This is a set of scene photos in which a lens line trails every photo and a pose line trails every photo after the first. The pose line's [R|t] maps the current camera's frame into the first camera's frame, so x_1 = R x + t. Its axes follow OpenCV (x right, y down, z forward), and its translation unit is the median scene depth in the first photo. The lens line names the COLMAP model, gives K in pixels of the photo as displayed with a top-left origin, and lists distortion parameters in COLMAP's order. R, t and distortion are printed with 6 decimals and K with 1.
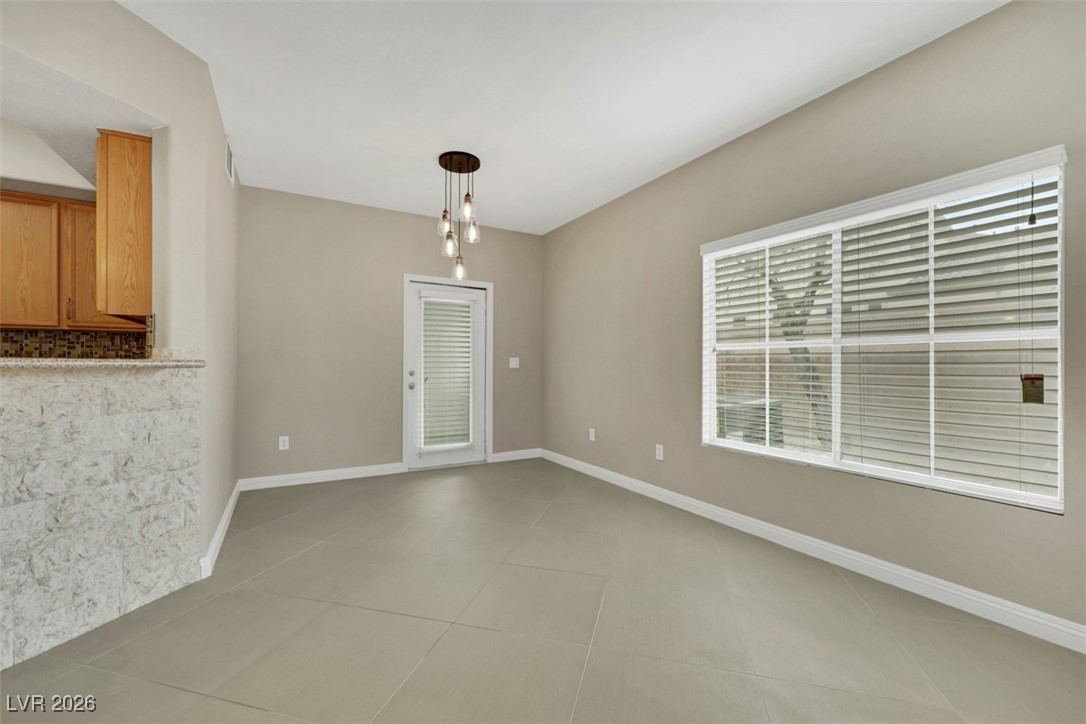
lens RADIAL K [[443.8, 0, 542.1], [0, 443.8, 364.5], [0, 0, 1]] dist [0.000671, 0.000053]
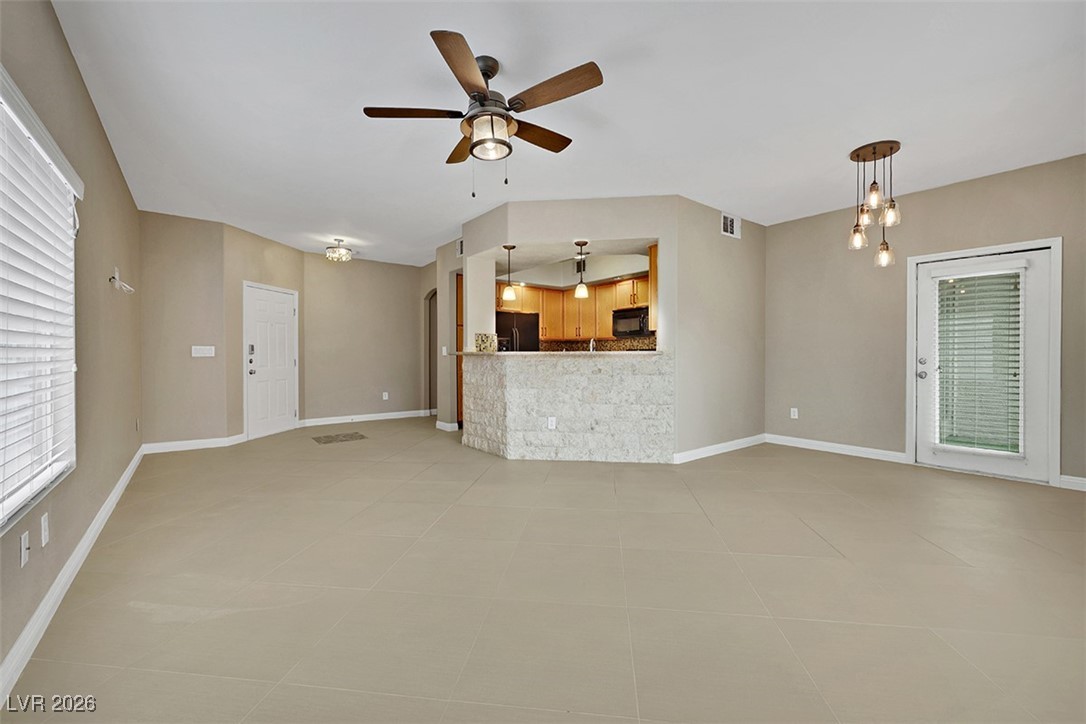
lens RADIAL K [[442.8, 0, 545.5], [0, 442.8, 357.5], [0, 0, 1]] dist [-0.000983, 0.000073]
pose [[0.134667, 0.003581, -0.990884, 0.730820], [0.005961, 0.999972, 0.004424, 0.003991], [0.990873, -0.006503, 0.134642, 0.124937]]
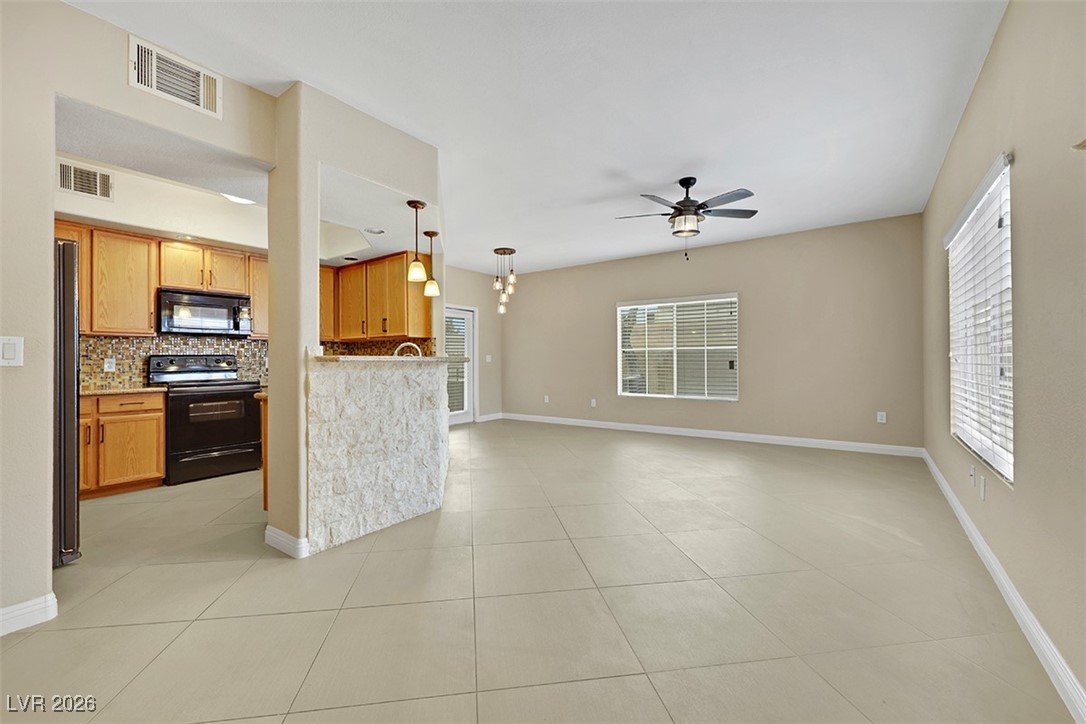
lens RADIAL K [[447.2, 0, 529.2], [0, 447.2, 359.7], [0, 0, 1]] dist [-0.000828, -0.000138]
pose [[0.920048, -0.009427, 0.391692, -0.857230], [0.009128, 0.999955, 0.002625, -0.003496], [-0.391699, 0.001160, 0.920093, -0.796308]]
